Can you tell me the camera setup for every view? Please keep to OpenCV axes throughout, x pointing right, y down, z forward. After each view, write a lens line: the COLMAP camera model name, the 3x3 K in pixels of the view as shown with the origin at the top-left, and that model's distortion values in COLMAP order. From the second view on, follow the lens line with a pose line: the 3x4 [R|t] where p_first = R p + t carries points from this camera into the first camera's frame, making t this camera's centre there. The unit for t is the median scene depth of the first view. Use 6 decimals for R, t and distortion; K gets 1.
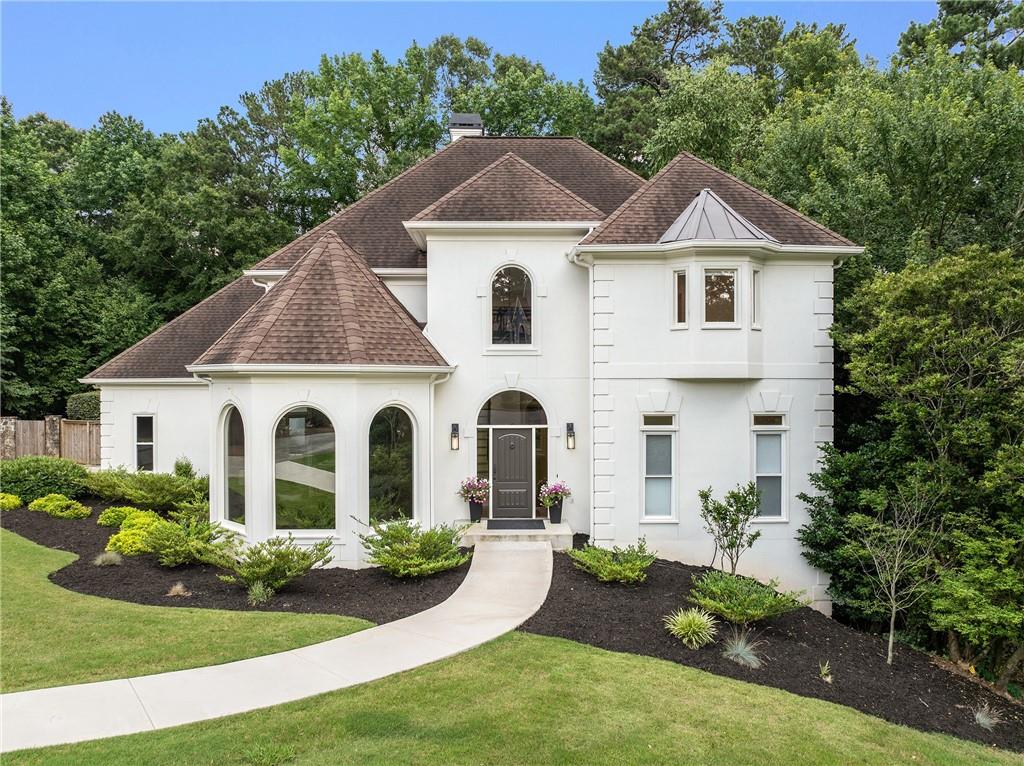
lens RADIAL K [[724.7, 0, 512.0], [0, 724.7, 383.0], [0, 0, 1]] dist [-0.034209, -0.001957]
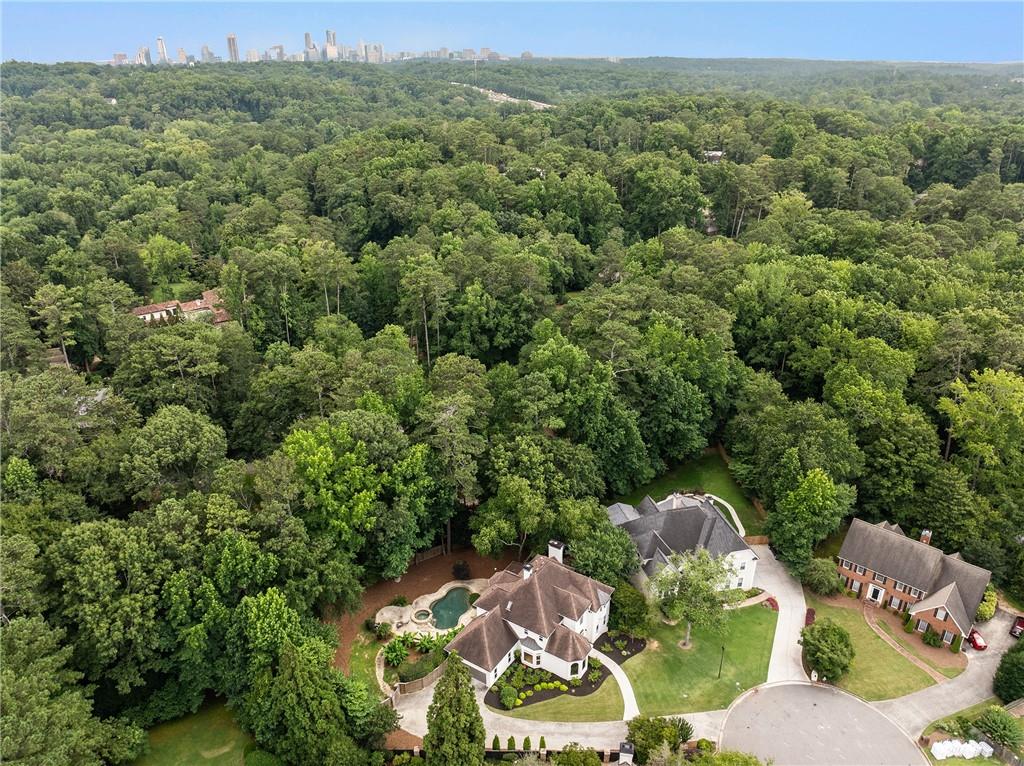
lens RADIAL K [[724.7, 0, 512.0], [0, 724.7, 383.0], [0, 0, 1]] dist [-0.034209, -0.001957]
pose [[0.551015, -0.345546, 0.759593, -4.708558], [0.005947, 0.911845, 0.410492, -4.905989], [-0.834474, -0.221670, 0.504495, -1.289647]]
